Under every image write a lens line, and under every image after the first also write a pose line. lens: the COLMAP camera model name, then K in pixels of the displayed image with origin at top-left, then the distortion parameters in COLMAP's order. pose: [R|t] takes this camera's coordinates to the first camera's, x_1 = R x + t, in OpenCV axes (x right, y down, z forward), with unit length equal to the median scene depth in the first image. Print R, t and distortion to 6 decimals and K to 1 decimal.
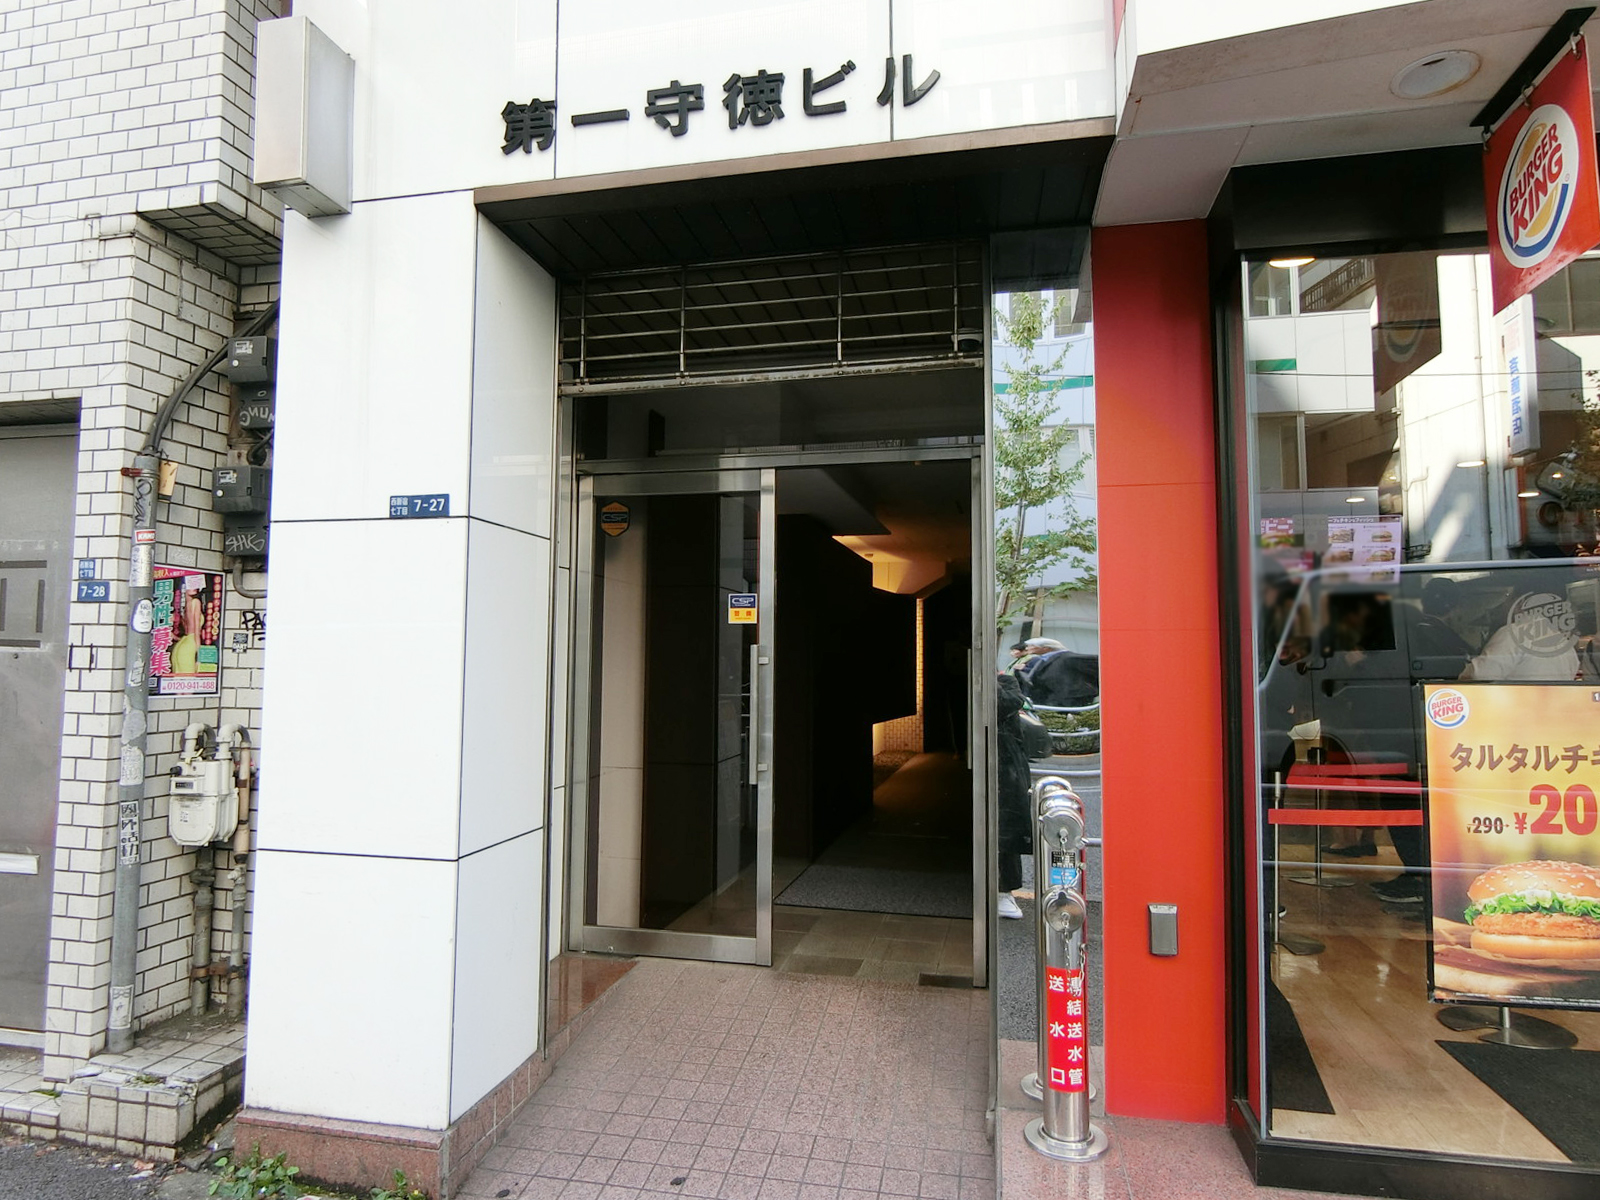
lens RADIAL K [[903.9, 0, 803.0], [0, 903.9, 604.6], [0, 0, 1]] dist [-0.019808, -0.000072]
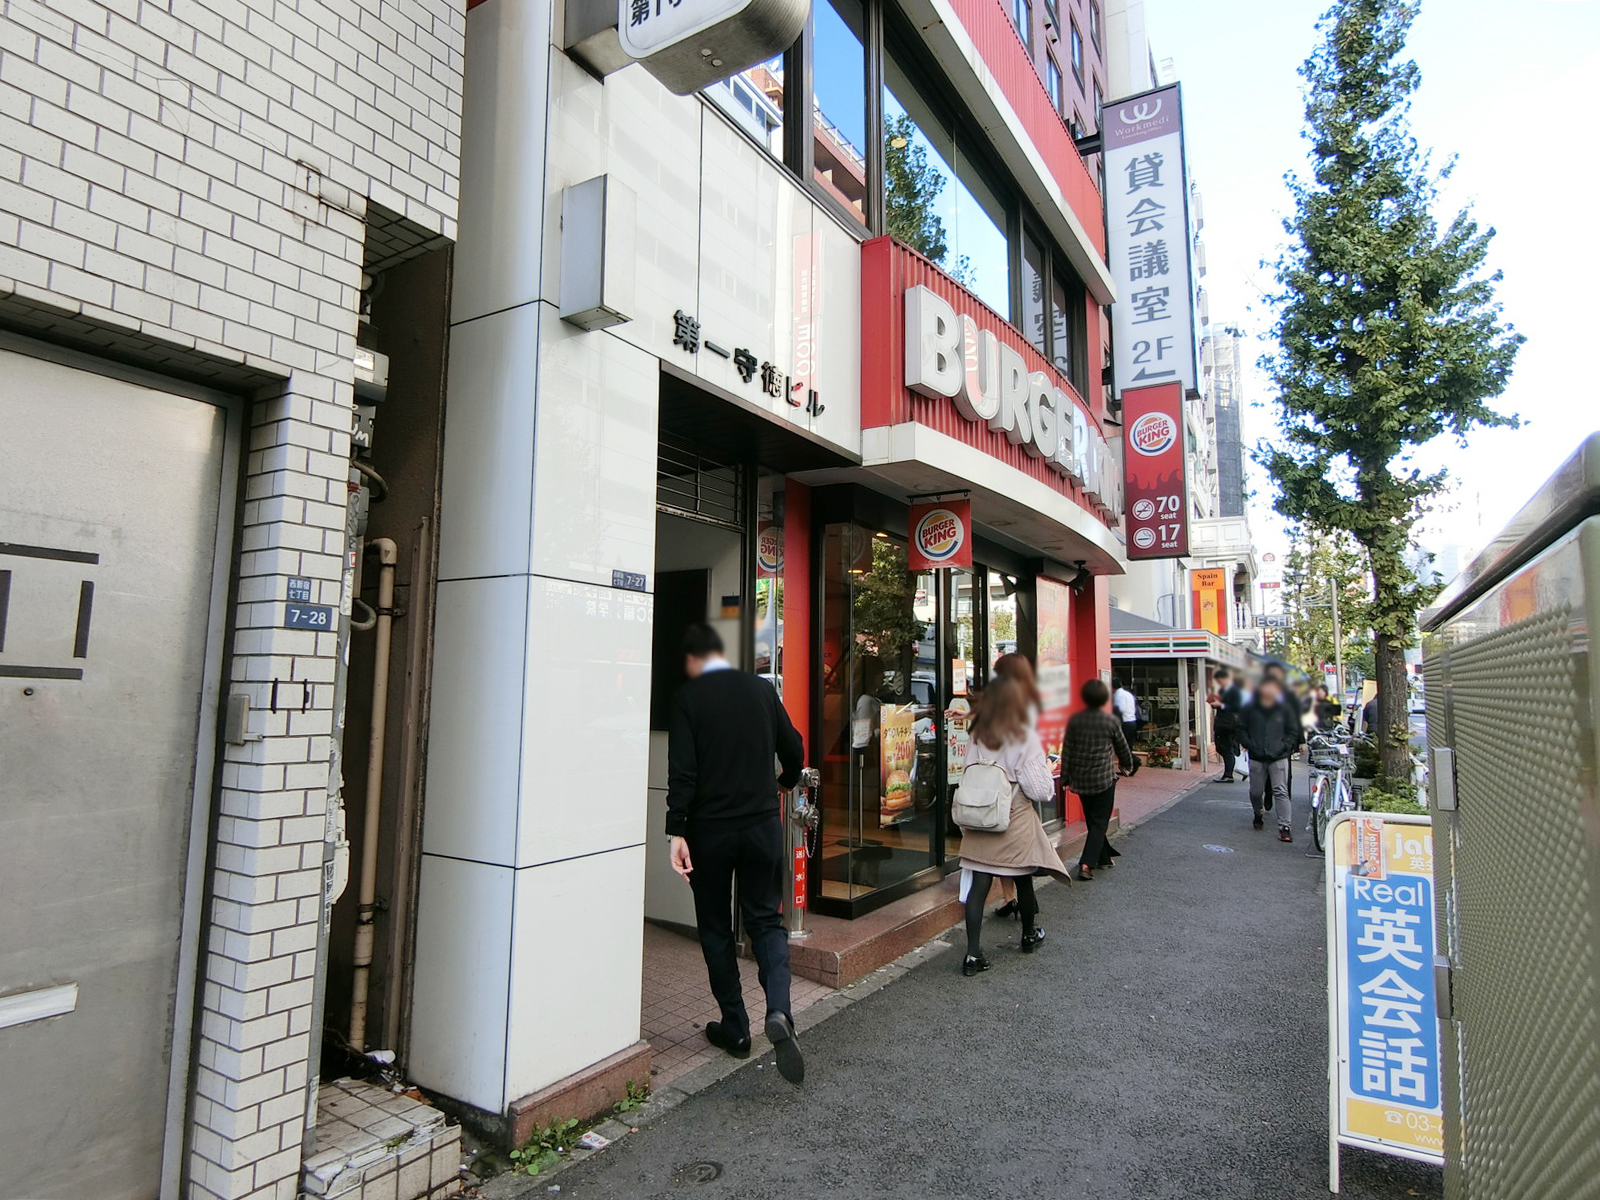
lens RADIAL K [[898.5, 0, 801.6], [0, 898.5, 594.0], [0, 0, 1]] dist [-0.036604, -0.001505]
pose [[0.339194, 0.100185, 0.935366, -1.431581], [-0.066019, 0.994396, -0.082567, 0.001970], [-0.938397, -0.033746, 0.343908, 0.274896]]
